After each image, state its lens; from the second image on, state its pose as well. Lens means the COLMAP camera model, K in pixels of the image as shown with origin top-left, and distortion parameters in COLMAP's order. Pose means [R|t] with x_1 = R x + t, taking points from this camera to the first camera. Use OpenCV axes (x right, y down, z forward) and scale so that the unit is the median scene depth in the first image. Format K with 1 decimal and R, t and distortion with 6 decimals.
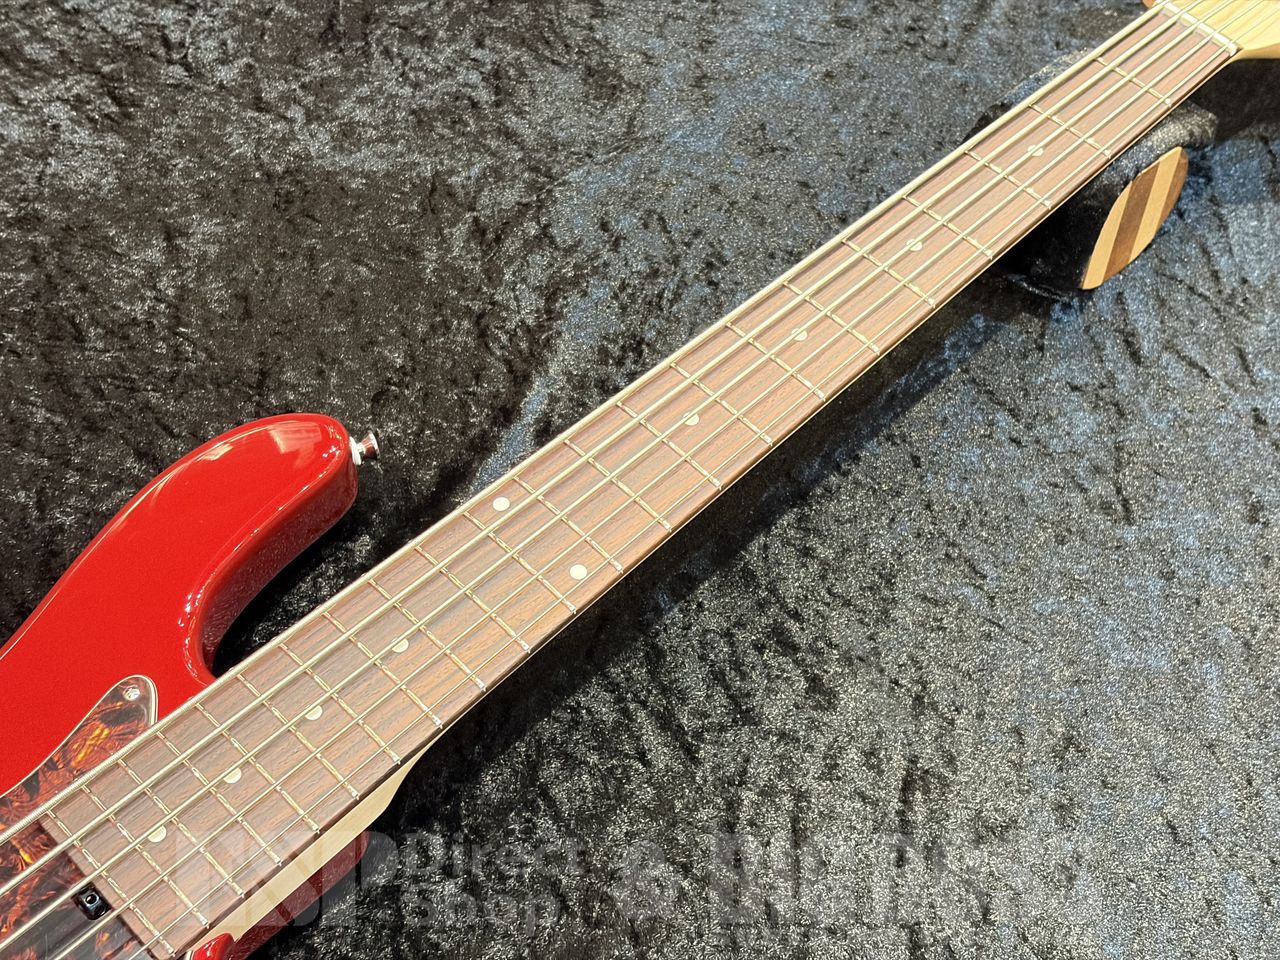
lens RADIAL K [[1893.7, 0, 621.0], [0, 1893.7, 478.1], [0, 0, 1]] dist [0.231418, -0.831825]
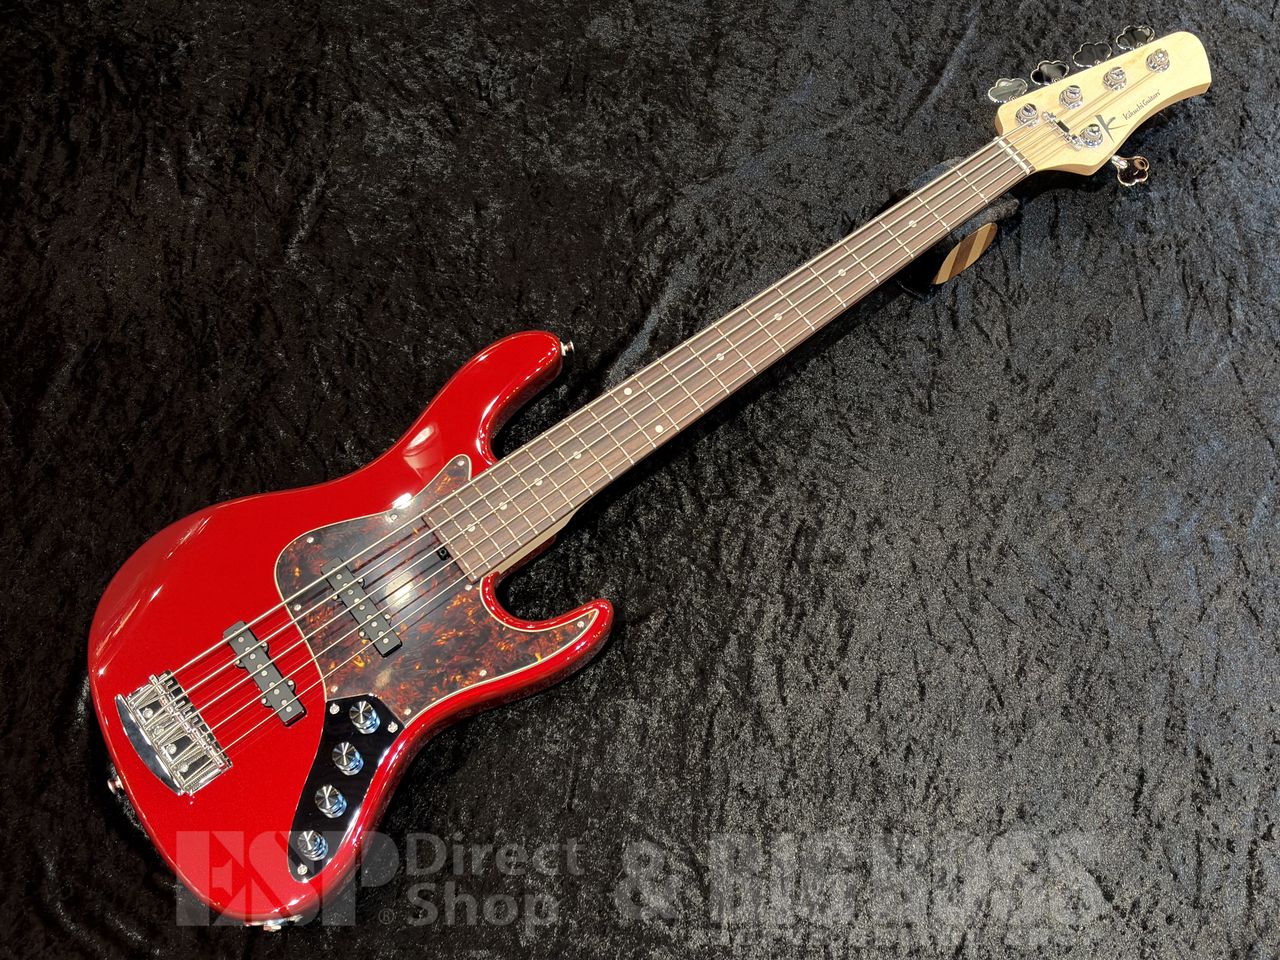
lens RADIAL K [[1534.3, 0, 650.6], [0, 1534.3, 475.2], [0, 0, 1]] dist [0.240833, -0.825745]
pose [[0.993099, 0.109193, -0.042781, 0.041310], [-0.095758, 0.965610, 0.241718, -0.272935], [0.067704, -0.235954, 0.969403, -0.621549]]
